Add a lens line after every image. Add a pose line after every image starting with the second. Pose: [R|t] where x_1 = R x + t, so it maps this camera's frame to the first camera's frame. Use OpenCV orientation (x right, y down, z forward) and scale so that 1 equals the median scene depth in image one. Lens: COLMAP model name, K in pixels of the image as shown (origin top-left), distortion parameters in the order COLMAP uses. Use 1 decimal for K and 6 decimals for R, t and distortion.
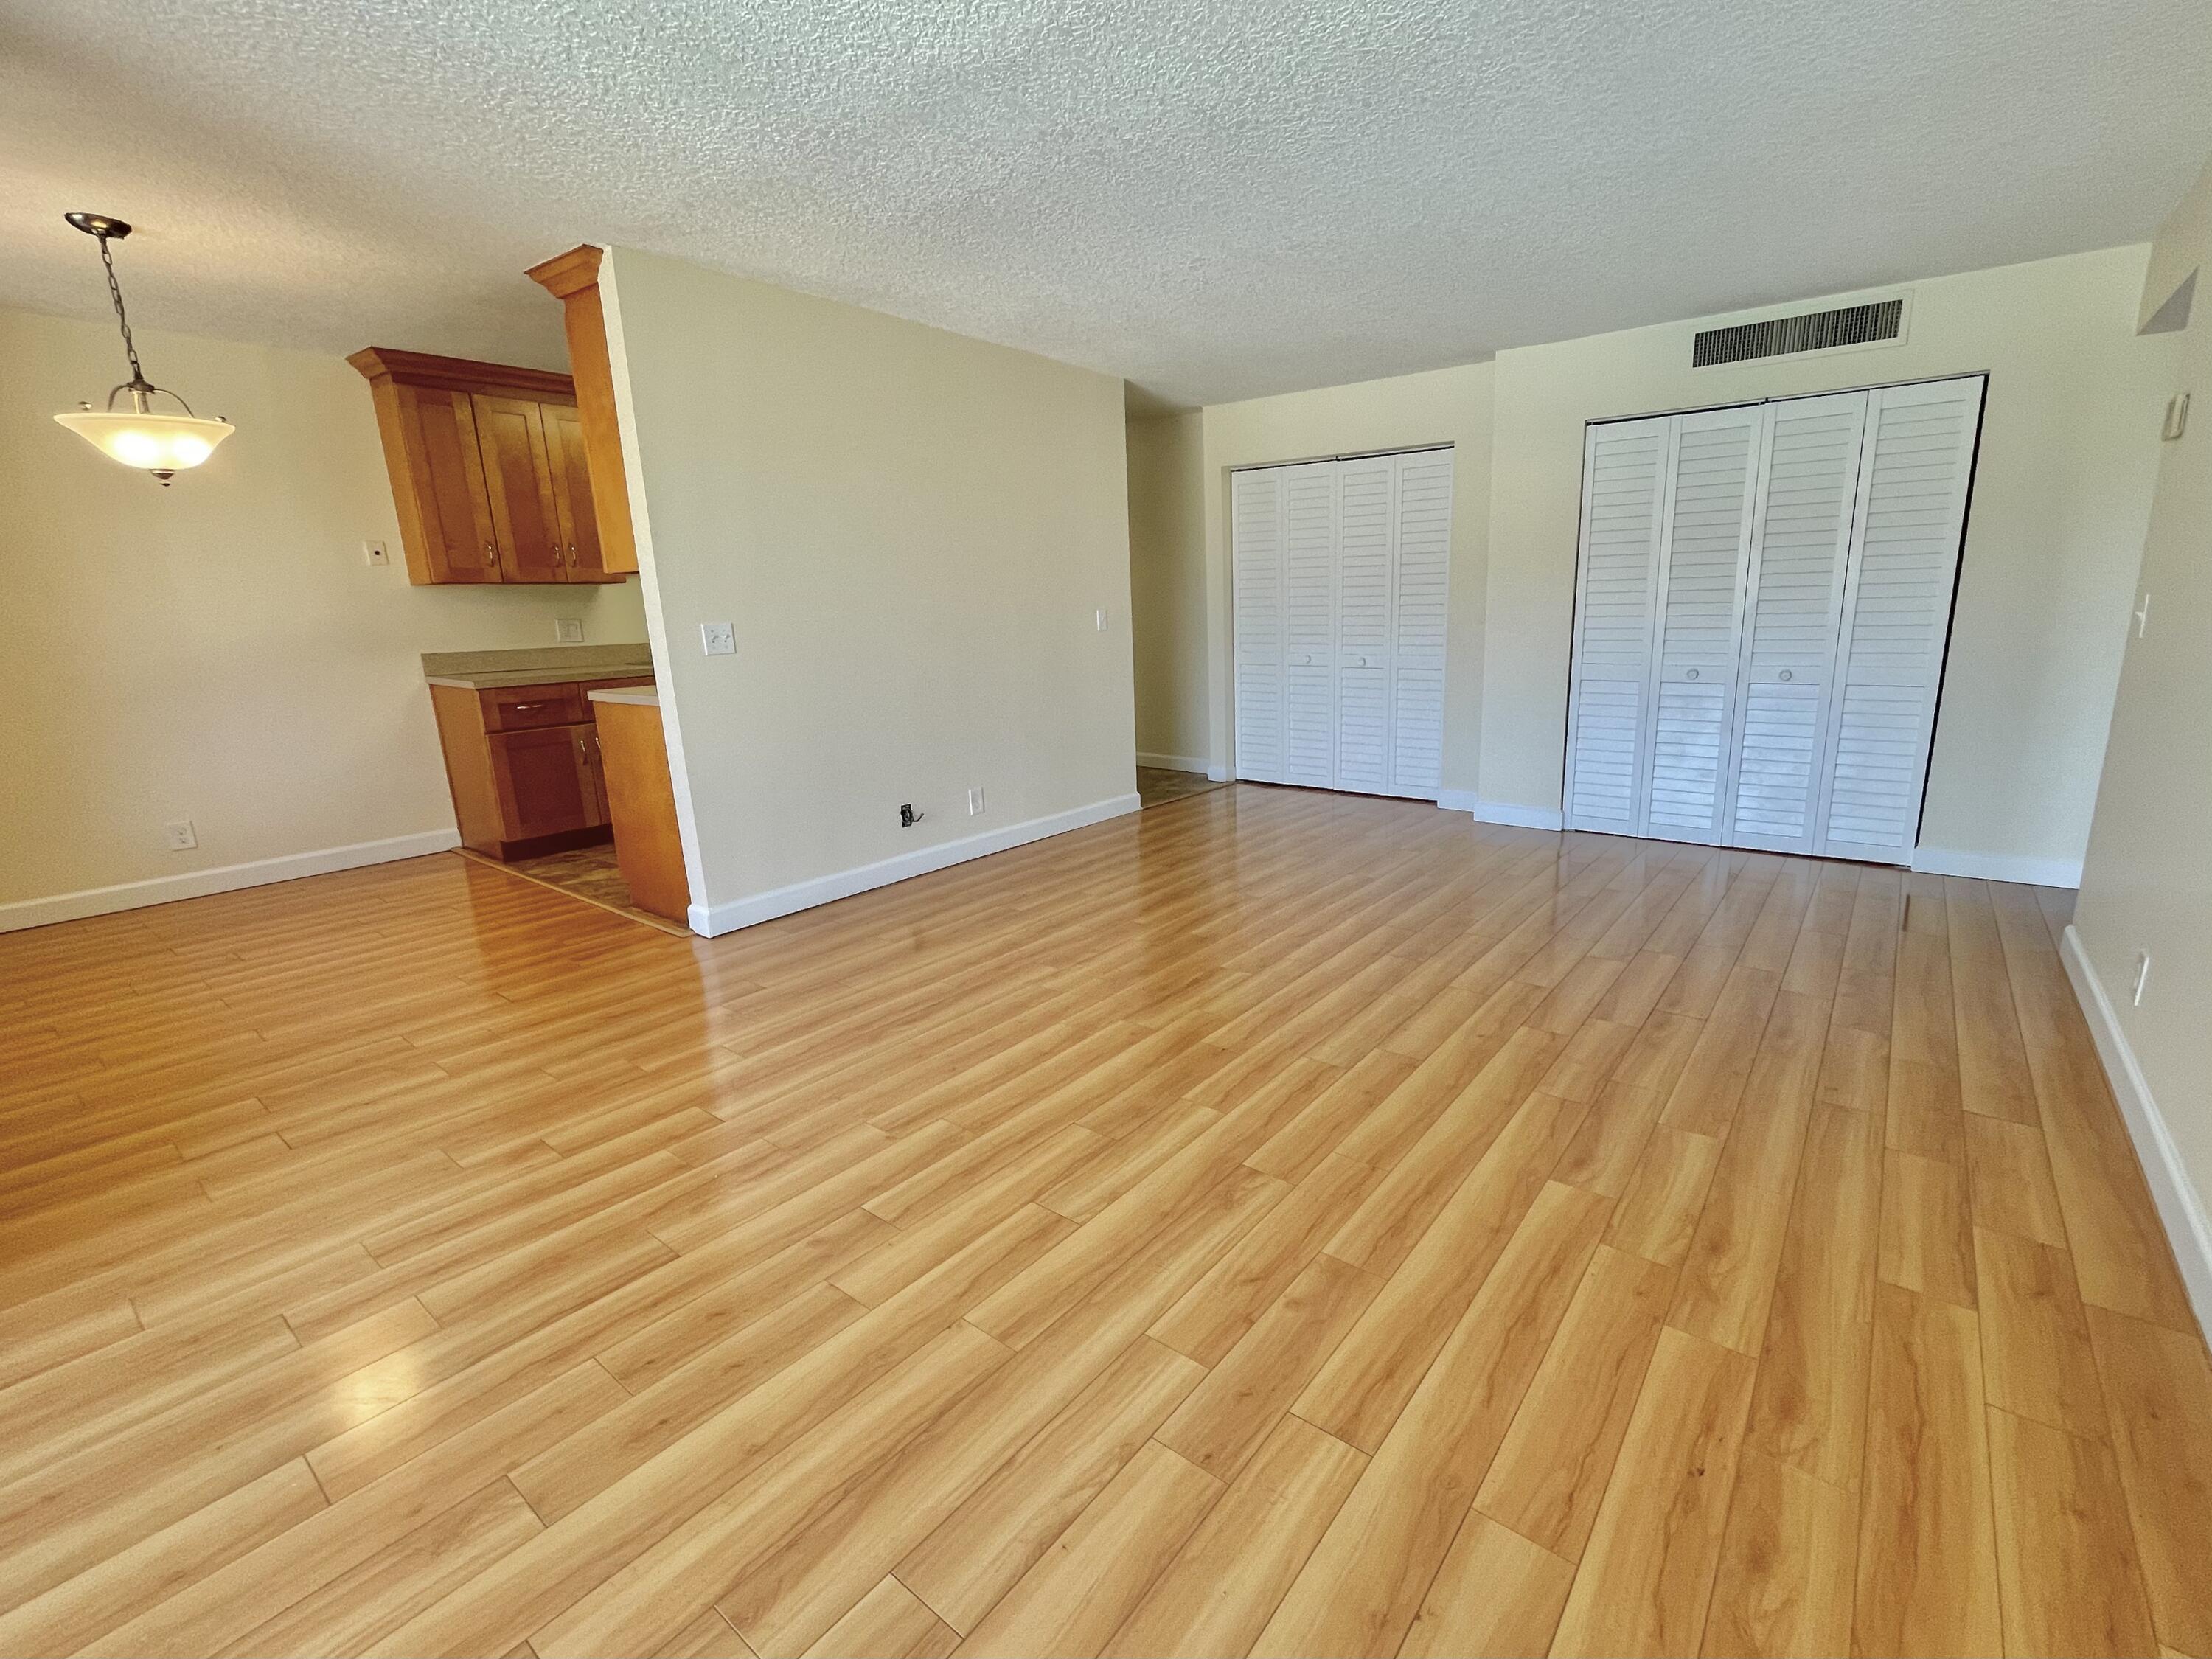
lens RADIAL K [[942.8, 0, 1176.2], [0, 942.8, 831.0], [0, 0, 1]] dist [-0.003367, 0.000537]
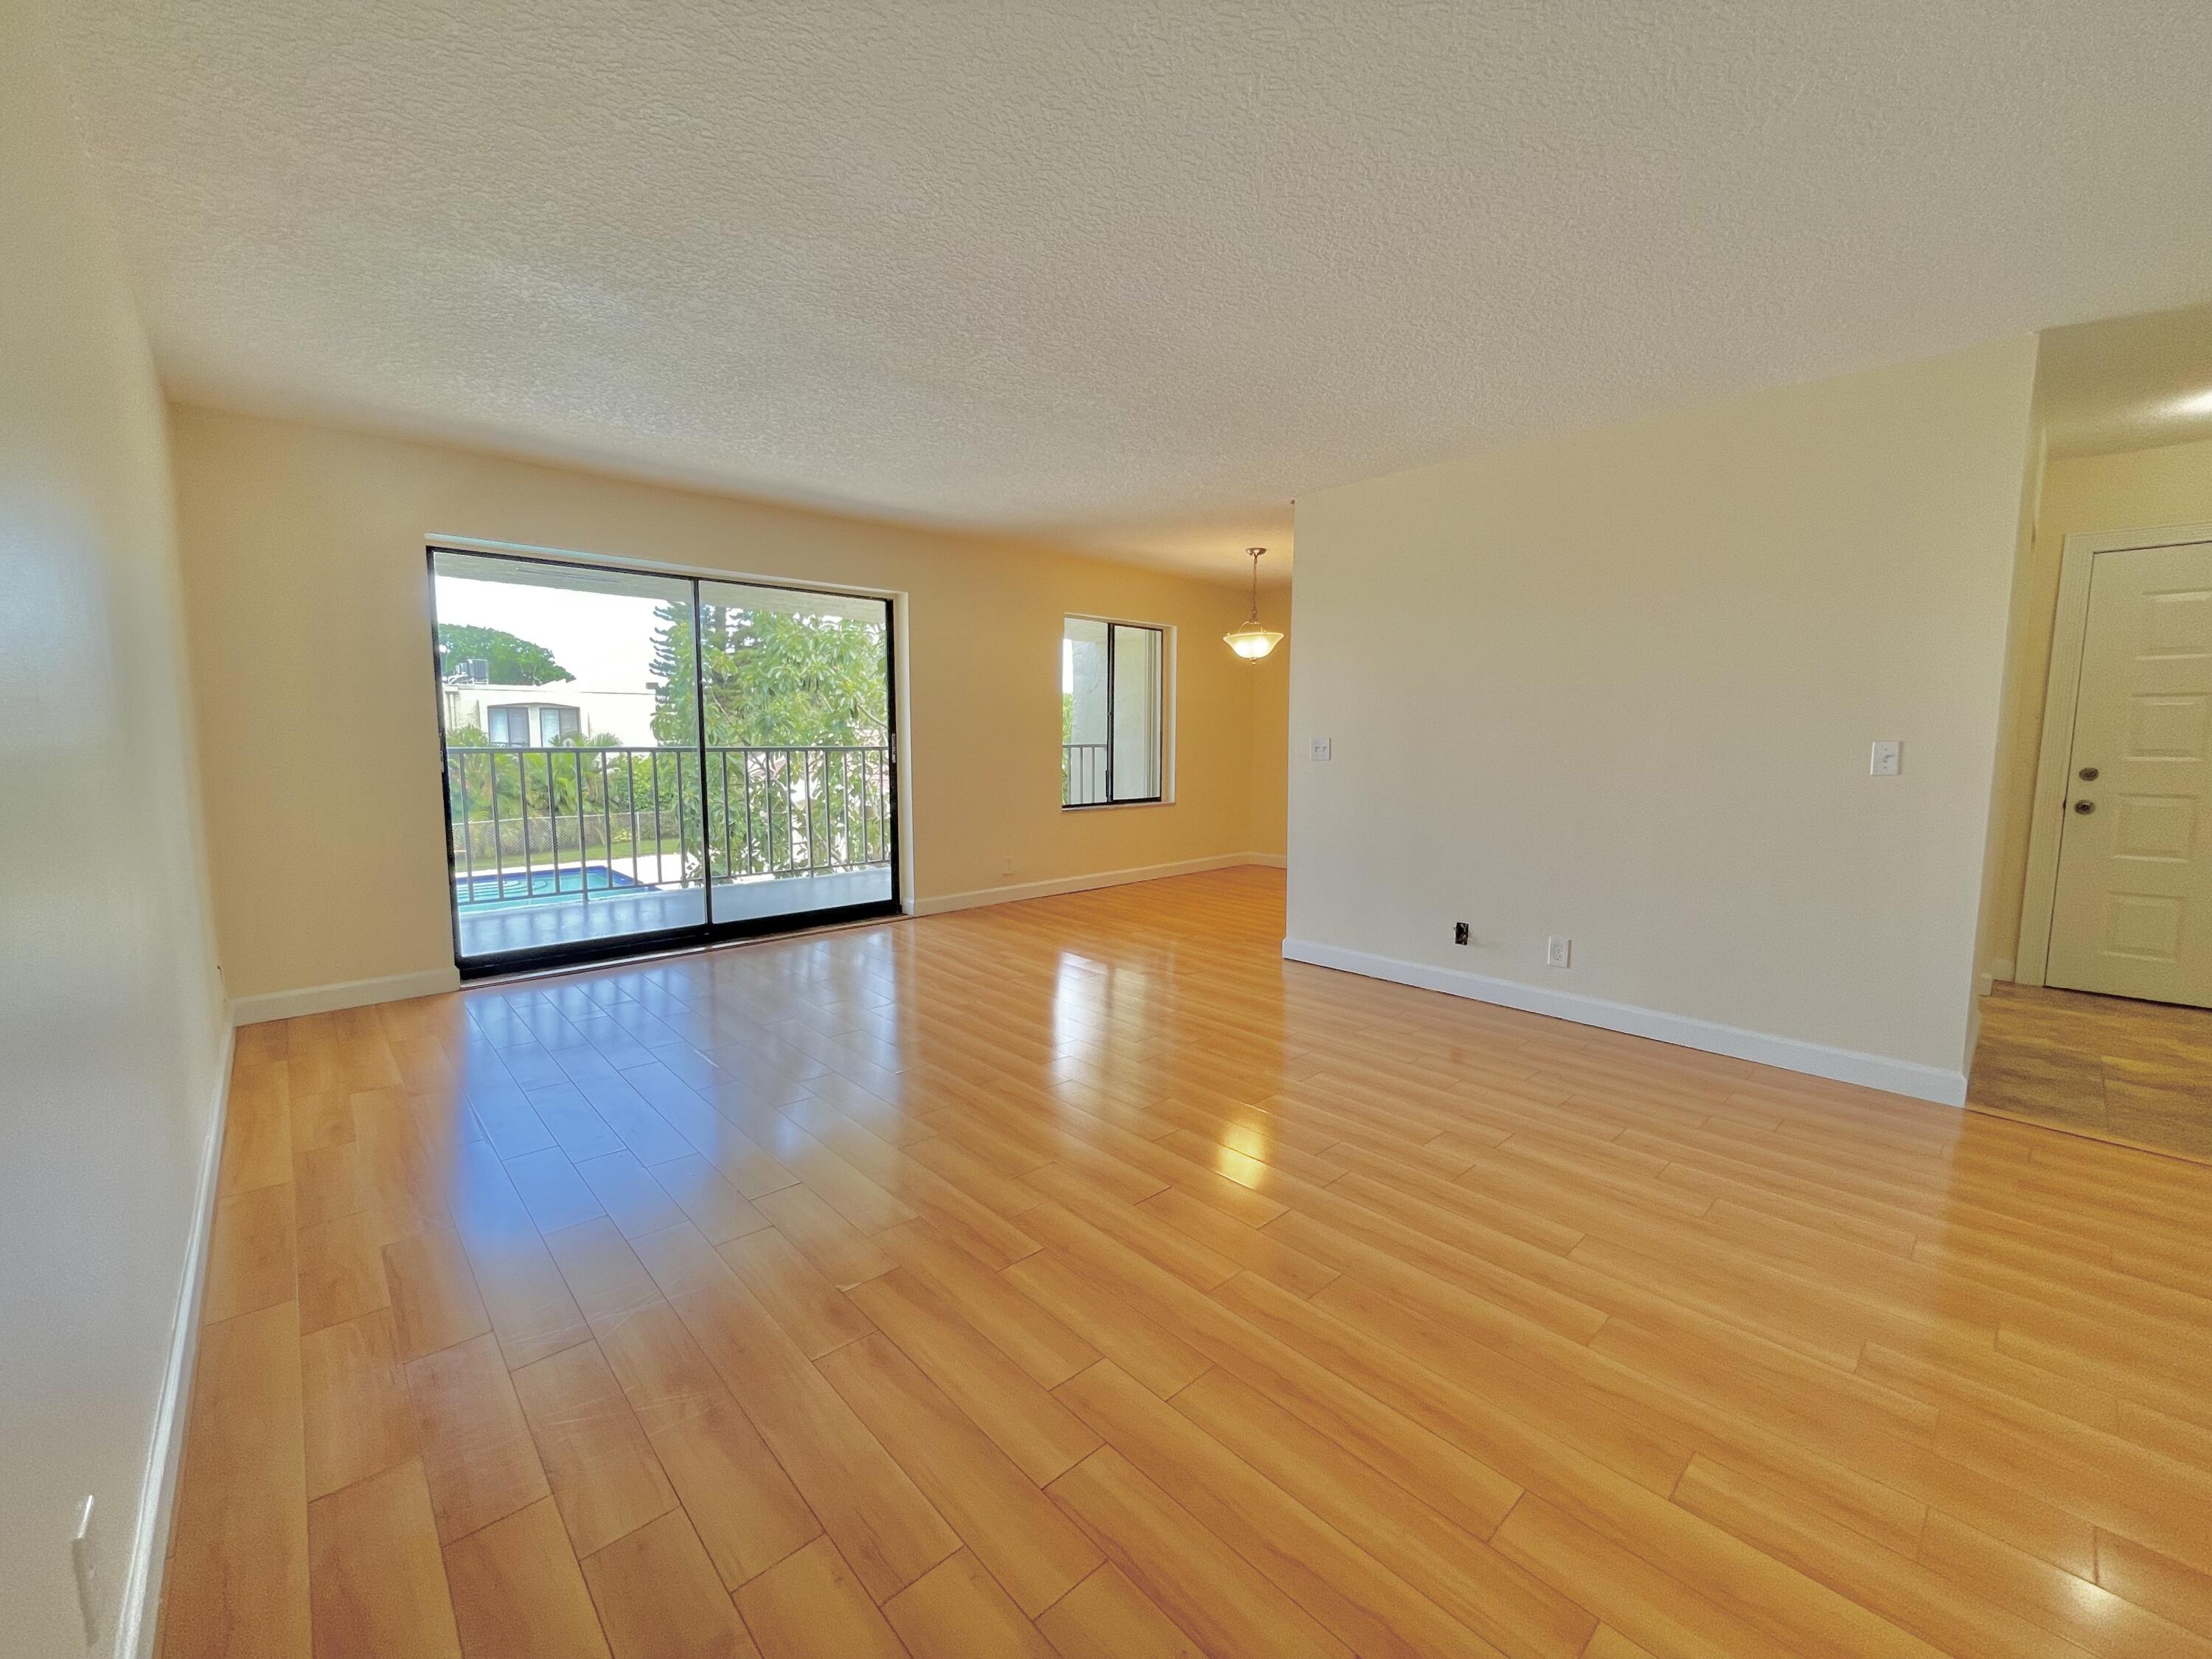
lens RADIAL K [[905.5, 0, 1119.1], [0, 905.5, 824.8], [0, 0, 1]] dist [-0.003558, -0.000018]
pose [[-0.174645, 0.120495, -0.977231, 1.054393], [-0.232276, 0.959431, 0.159811, -0.294797], [0.956842, 0.254897, -0.139572, 1.154705]]
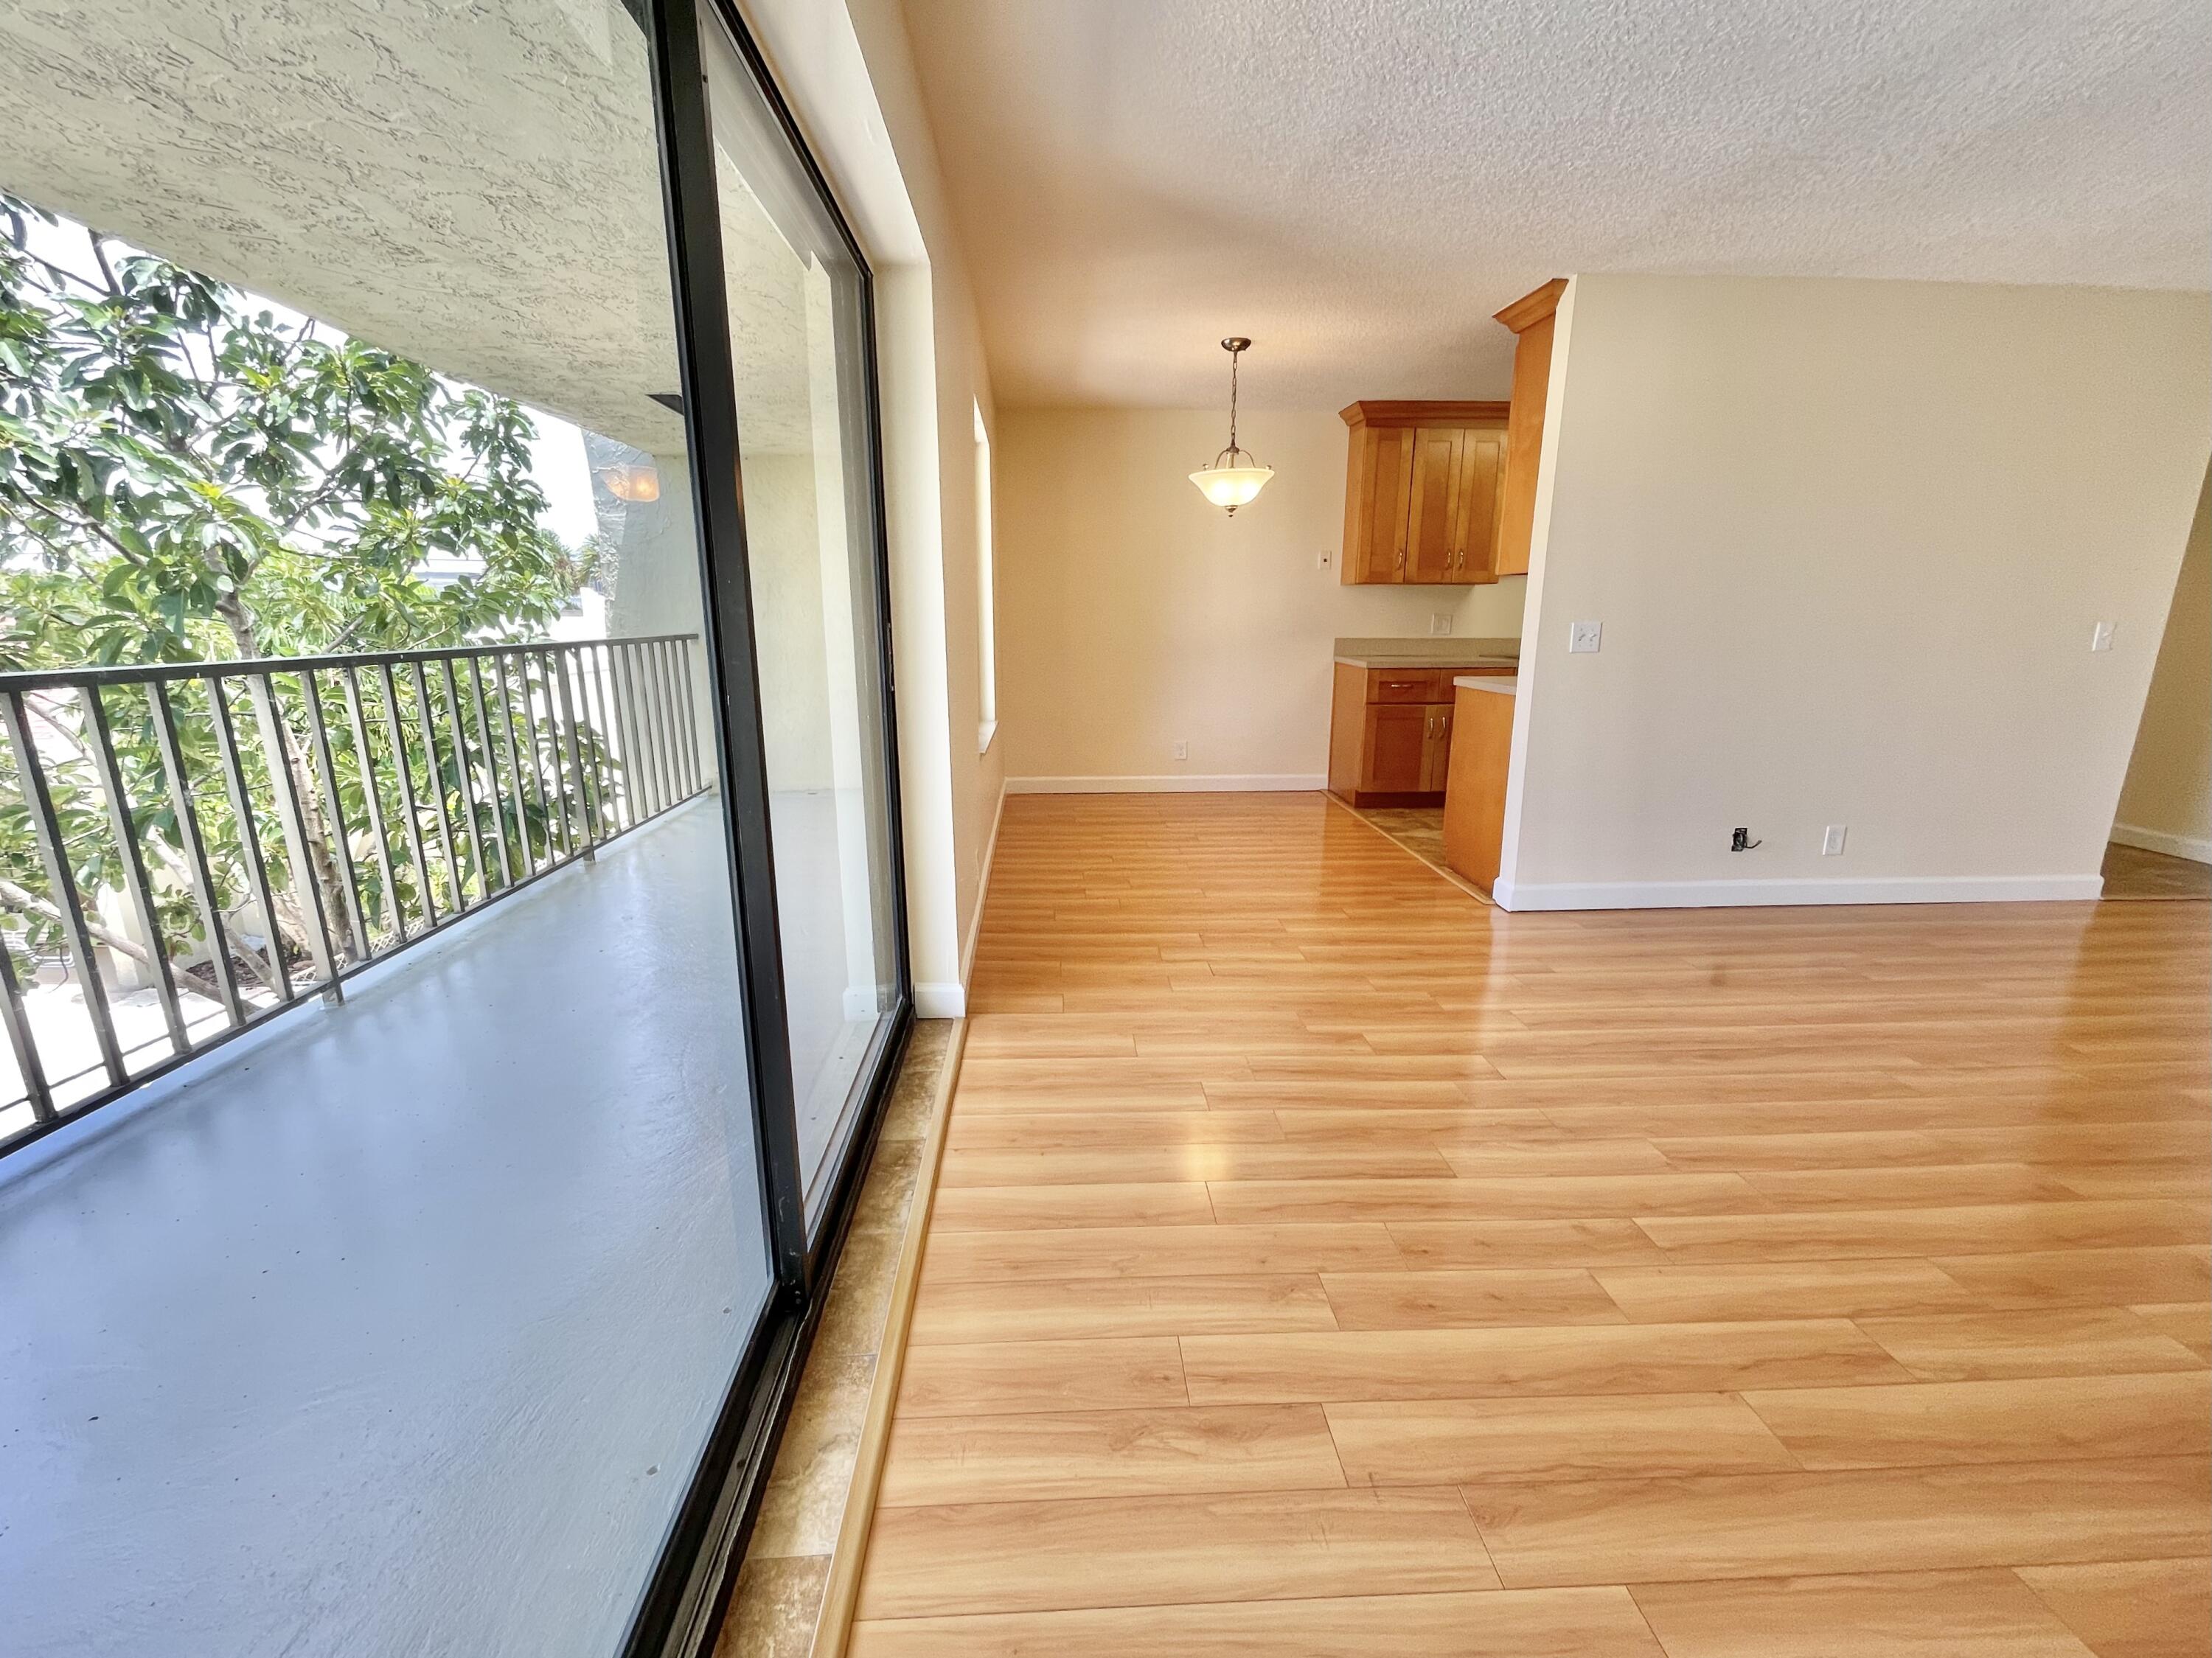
lens RADIAL K [[905.4, 0, 1121.5], [0, 905.4, 823.8], [0, 0, 1]] dist [-0.003558, -0.000018]
pose [[0.645482, 0.197028, -0.737925, -0.045337], [-0.196561, 0.976464, 0.088782, 0.013240], [0.738049, 0.087740, 0.669018, -0.039255]]
